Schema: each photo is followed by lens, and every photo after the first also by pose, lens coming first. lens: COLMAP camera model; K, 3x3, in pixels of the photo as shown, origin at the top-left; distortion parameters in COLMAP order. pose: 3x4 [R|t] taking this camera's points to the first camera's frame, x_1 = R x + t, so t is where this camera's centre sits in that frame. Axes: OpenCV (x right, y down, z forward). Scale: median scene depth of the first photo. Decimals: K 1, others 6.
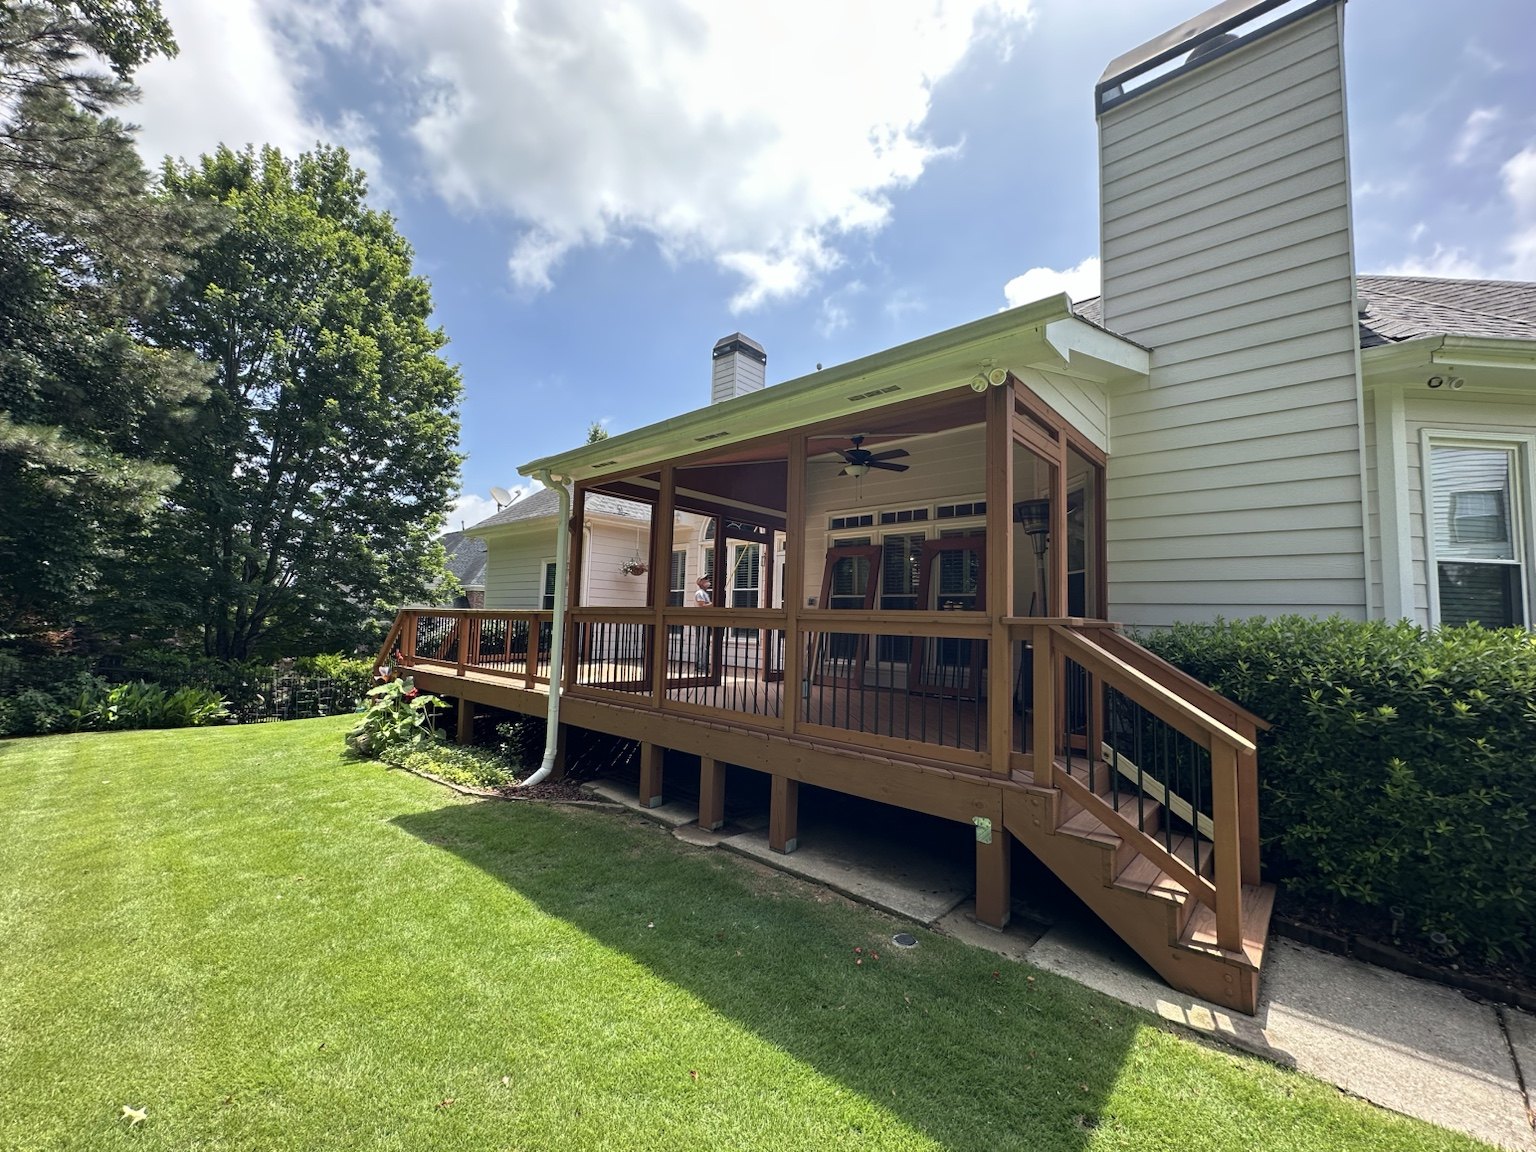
lens RADIAL K [[611.5, 0, 768.0], [0, 611.5, 576.0], [0, 0, 1]] dist [-0.000652, -0.000039]
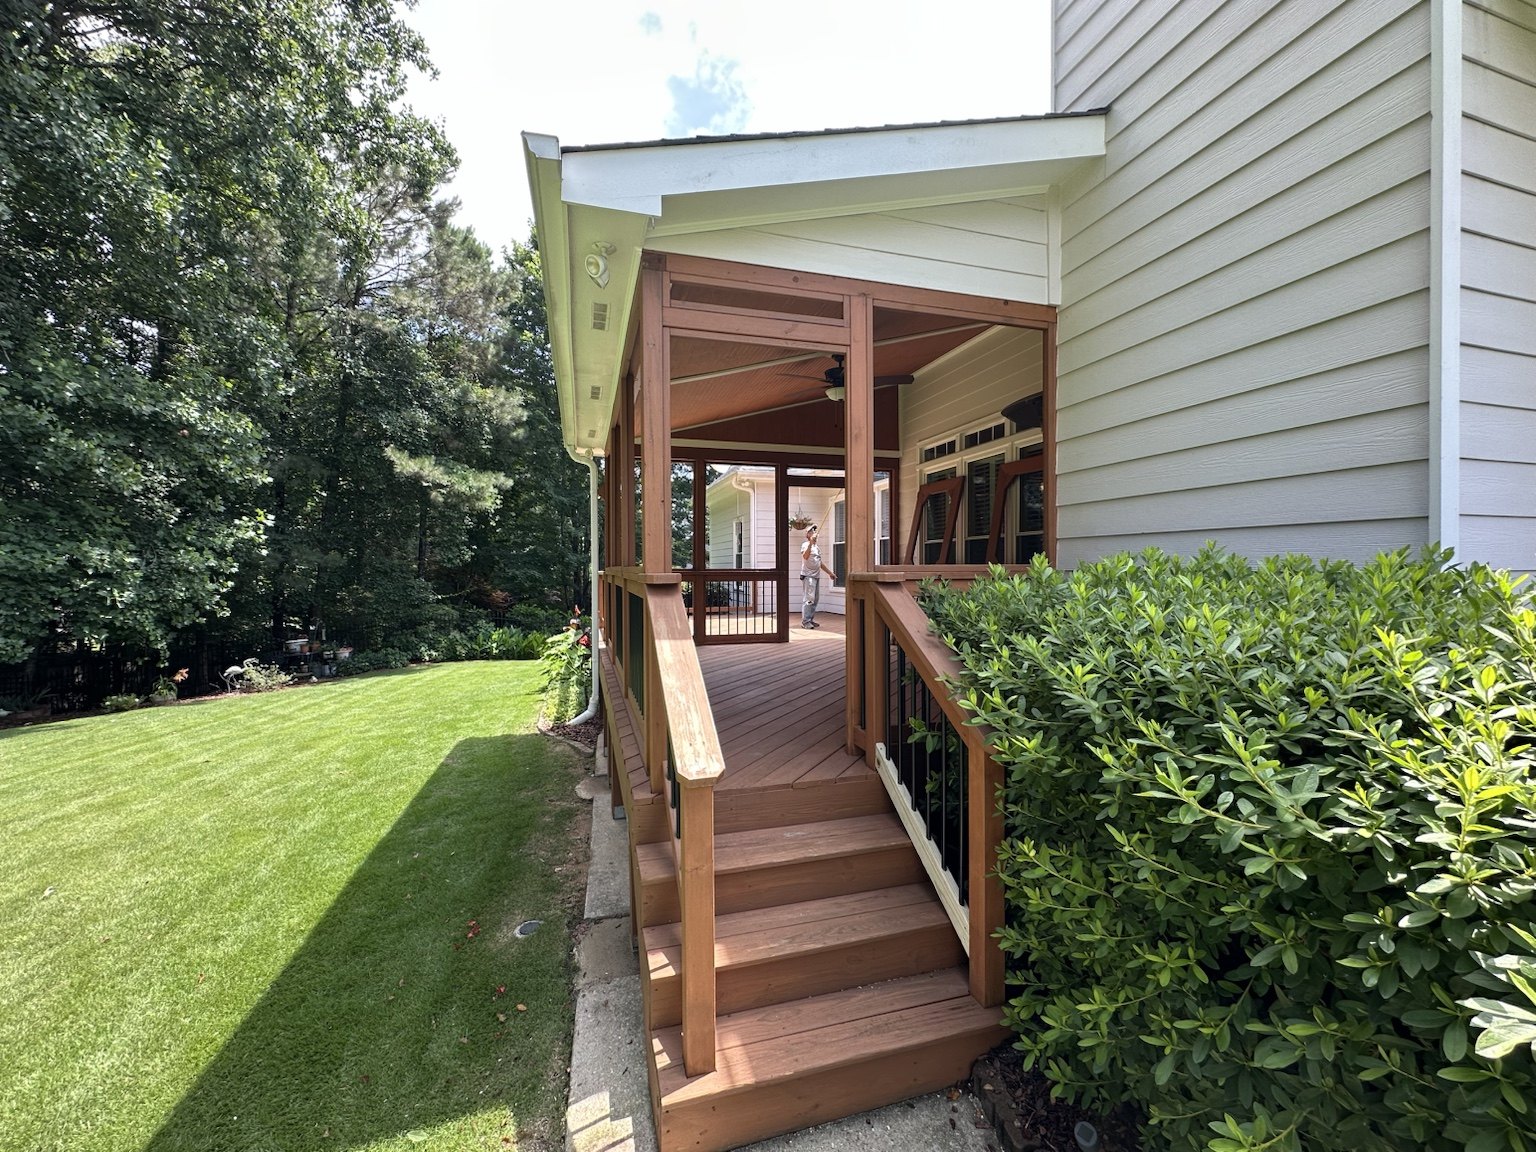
lens RADIAL K [[611.5, 0, 768.0], [0, 611.5, 576.0], [0, 0, 1]] dist [-0.000652, -0.000039]
pose [[0.851870, -0.028292, -0.522989, 0.615700], [0.071237, 0.995519, 0.062181, 0.020669], [0.518887, -0.090226, 0.850068, 0.269438]]
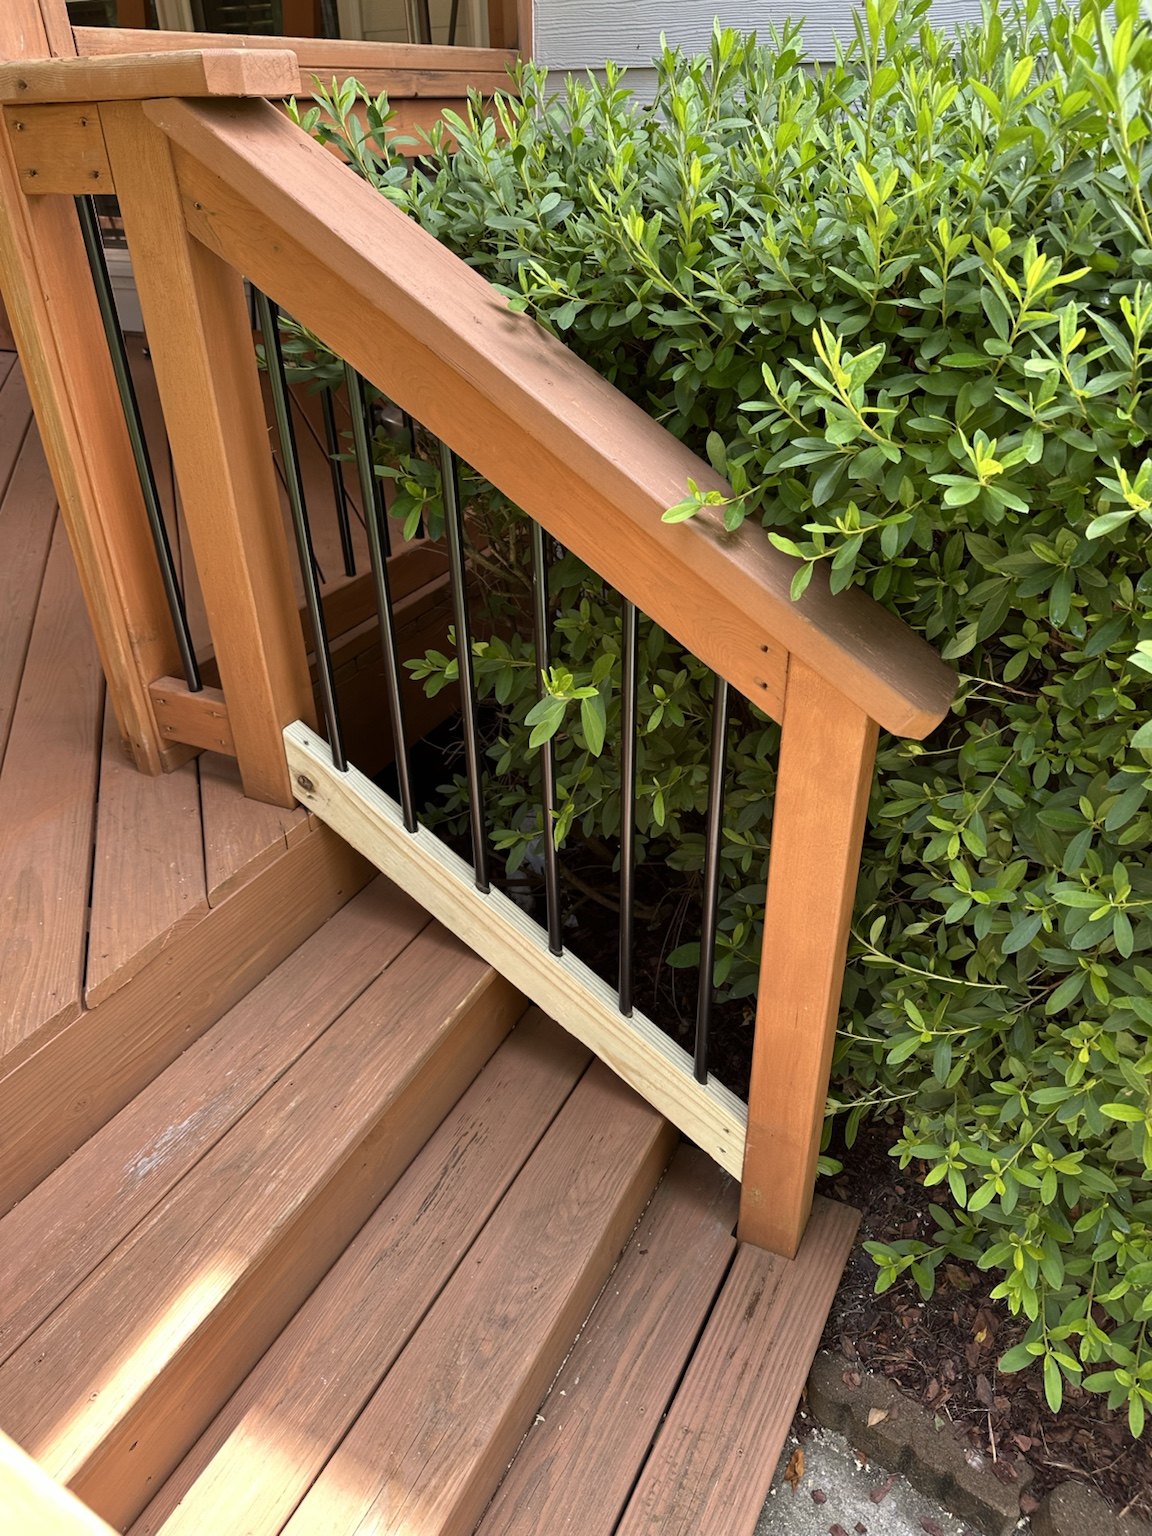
lens RADIAL K [[1077.3, 0, 576.0], [0, 1077.3, 768.0], [0, 0, 1]] dist [-0.000987, -0.000251]
pose [[0.965667, -0.180873, 0.186472, 0.434641], [0.034160, 0.799978, 0.599056, 0.047199], [-0.257527, -0.572118, 0.778692, 0.512244]]
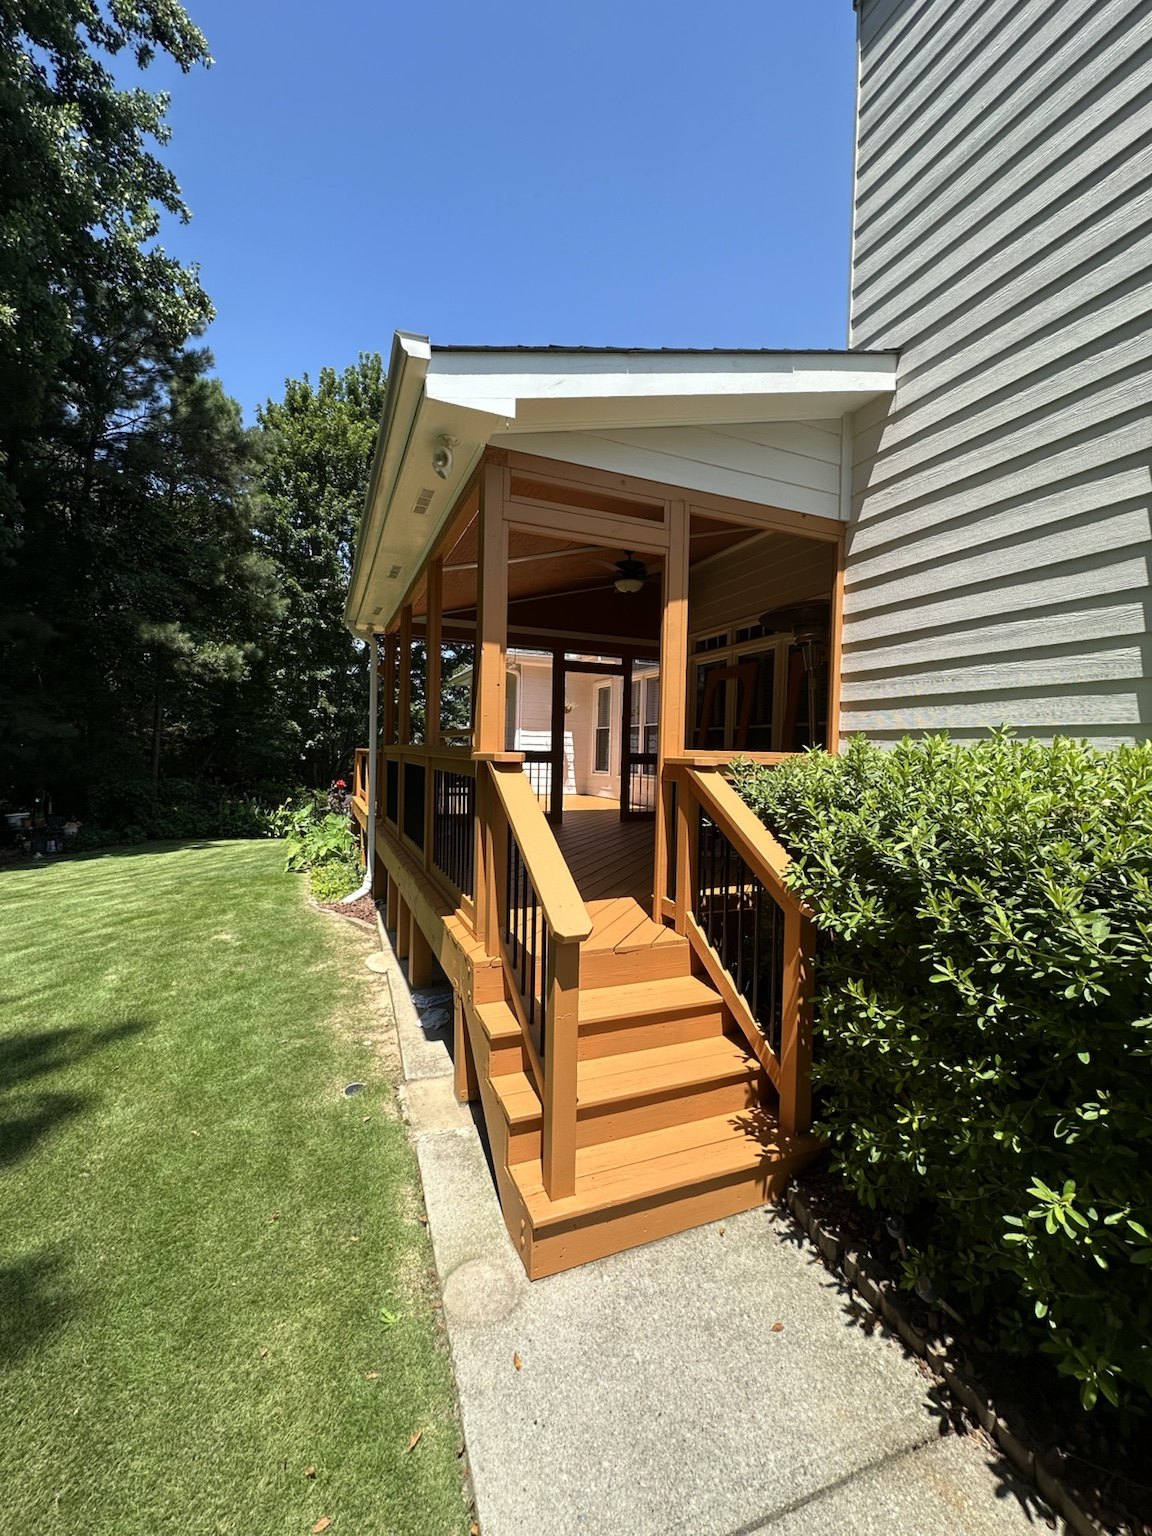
lens RADIAL K [[611.5, 0, 574.7], [0, 611.5, 768.7], [0, 0, 1]] dist [-0.000652, -0.000039]
pose [[0.901166, 0.001789, -0.433471, 0.570750], [0.037944, 0.995828, 0.082992, 0.015277], [0.431811, -0.091237, 0.897338, 0.197960]]
